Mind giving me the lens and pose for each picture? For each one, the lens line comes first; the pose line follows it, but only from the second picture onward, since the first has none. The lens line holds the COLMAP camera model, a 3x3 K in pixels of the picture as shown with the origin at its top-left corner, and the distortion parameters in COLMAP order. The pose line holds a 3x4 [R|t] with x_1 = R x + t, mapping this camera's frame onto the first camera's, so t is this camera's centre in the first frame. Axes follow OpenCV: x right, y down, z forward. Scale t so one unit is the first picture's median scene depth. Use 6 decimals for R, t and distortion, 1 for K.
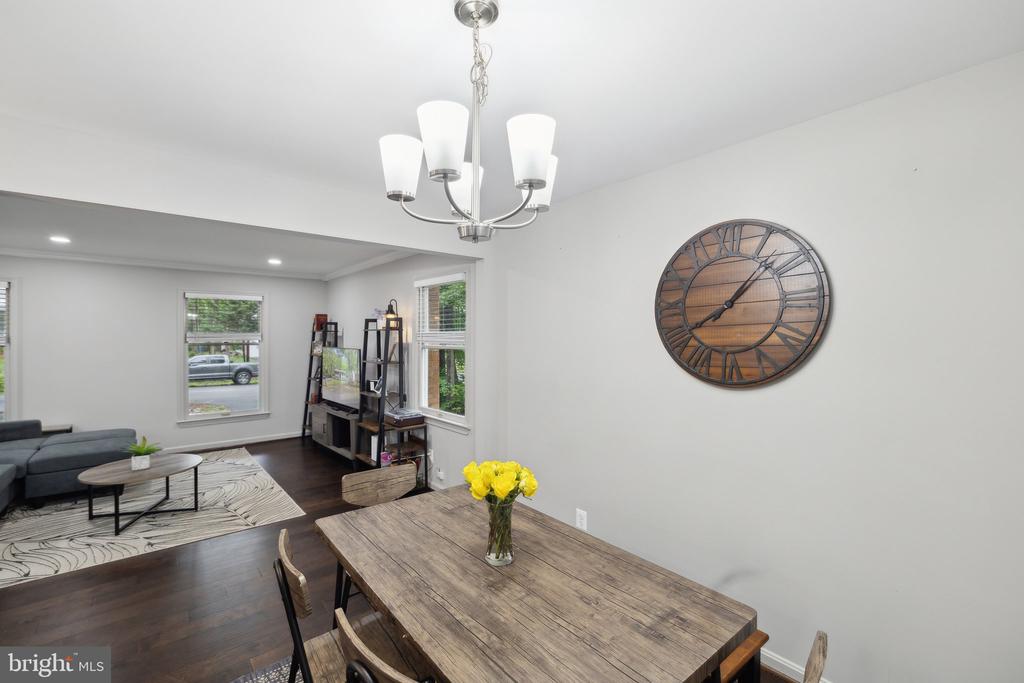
lens RADIAL K [[438.4, 0, 508.6], [0, 438.4, 337.9], [0, 0, 1]] dist [-0.000969, 0.000078]
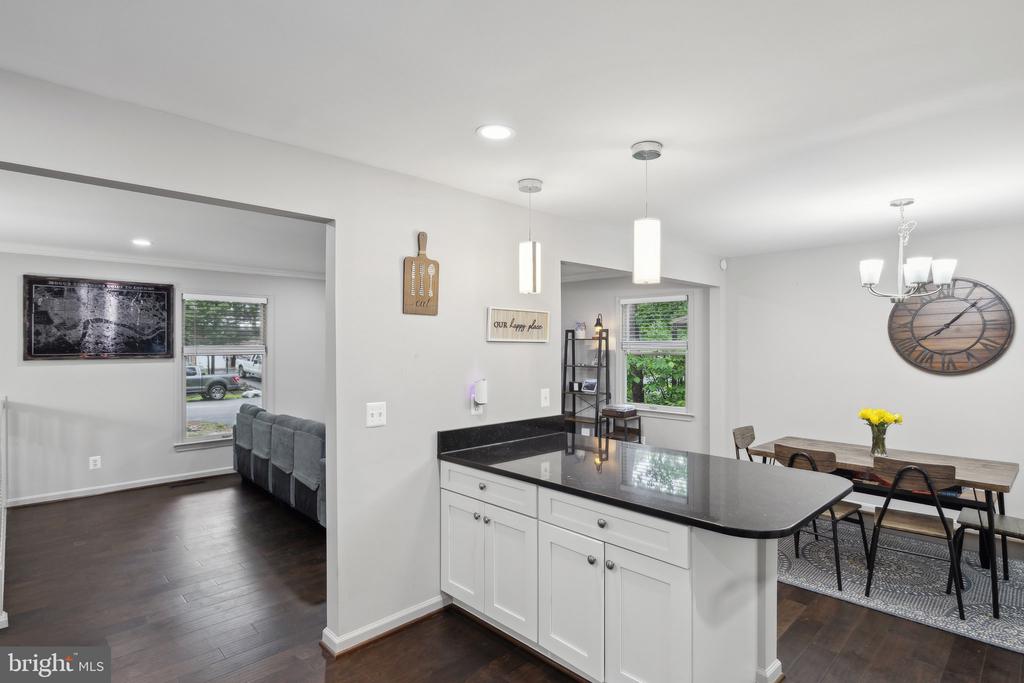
lens RADIAL K [[524.6, 0, 513.5], [0, 524.6, 341.5], [0, 0, 1]] dist [-0.001441, -0.001401]
pose [[0.997114, -0.003307, 0.075843, -1.188865], [0.003744, 0.999977, -0.005624, -0.009830], [-0.075823, 0.005892, 0.997104, -0.808253]]
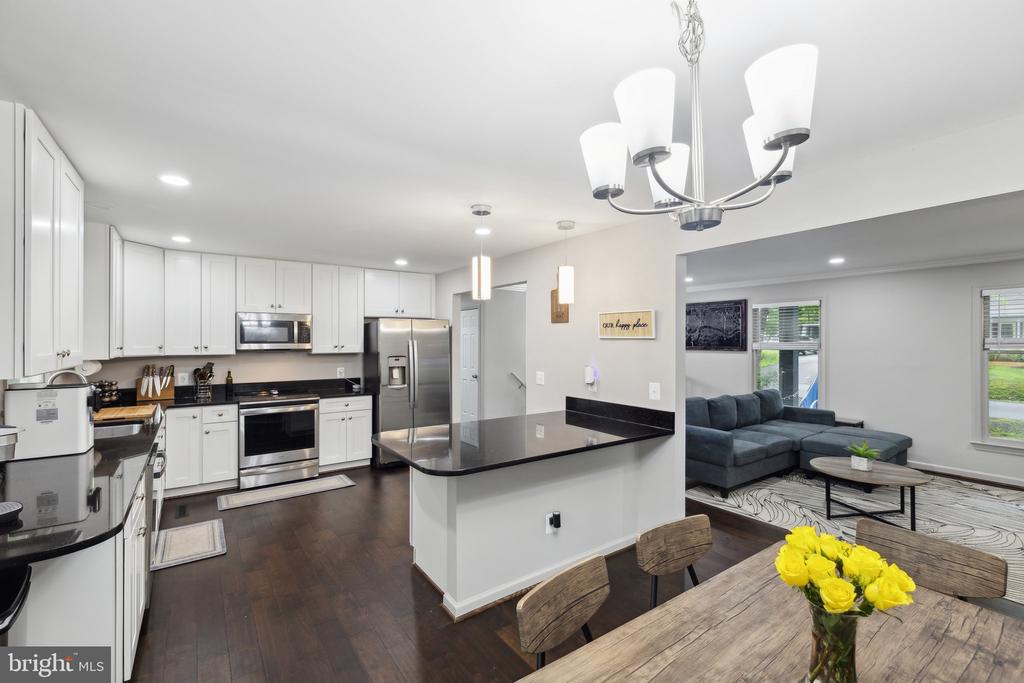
lens RADIAL K [[438.4, 0, 505.6], [0, 438.4, 342.4], [0, 0, 1]] dist [-0.000969, 0.000078]
pose [[-0.079791, -0.001777, -0.996810, 0.411568], [-0.001347, 0.999998, -0.001675, -0.001879], [0.996811, 0.001209, -0.079793, 0.368853]]
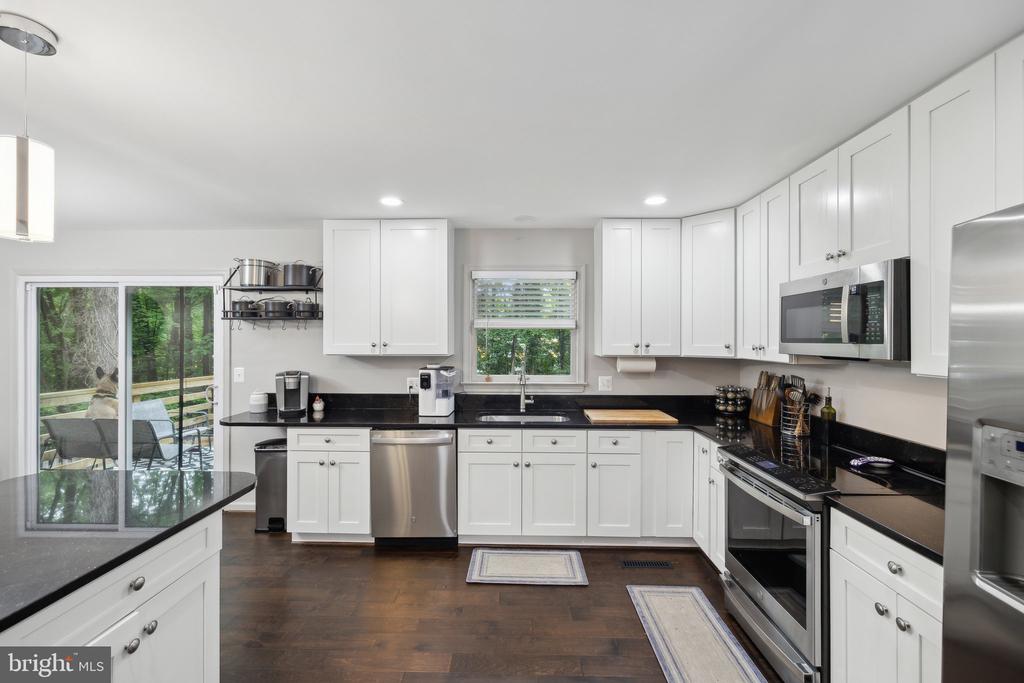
lens RADIAL K [[438.4, 0, 507.8], [0, 438.4, 336.8], [0, 0, 1]] dist [-0.000969, 0.000078]
pose [[-0.753983, -0.004428, 0.656879, -1.671743], [-0.005910, 0.999983, -0.000043, -0.008246], [-0.656868, -0.003914, -0.753996, 0.213554]]
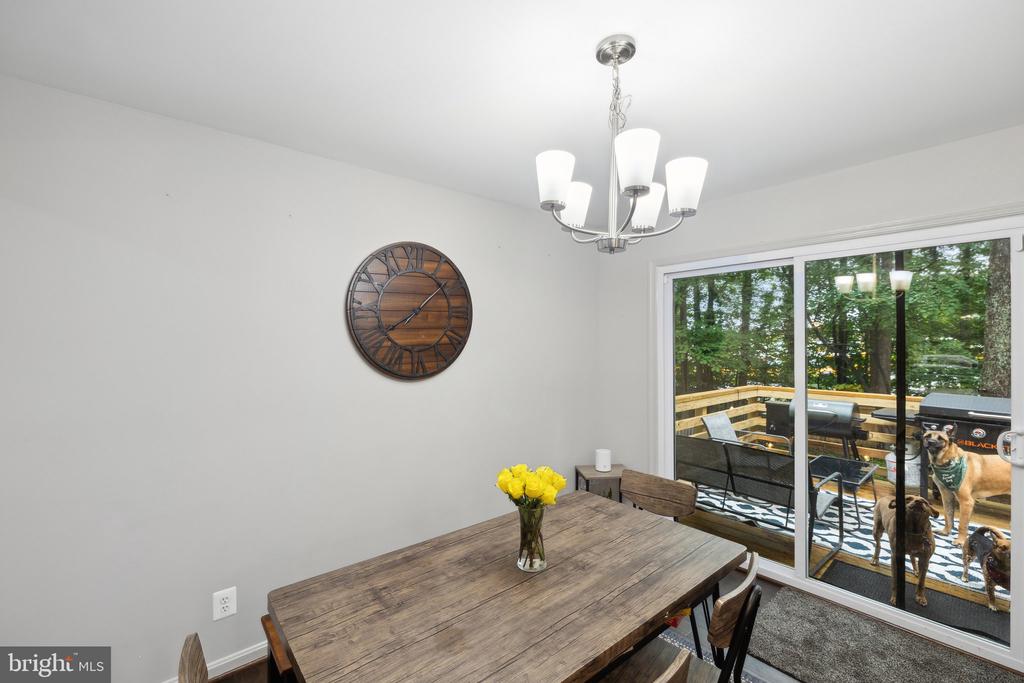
lens RADIAL K [[438.4, 0, 506.6], [0, 438.4, 341.5], [0, 0, 1]] dist [-0.000969, 0.000078]
pose [[-0.004758, -0.007990, 0.999957, -0.630764], [0.007040, 0.999943, 0.008024, -0.000849], [-0.999964, 0.007078, -0.004701, 0.672501]]
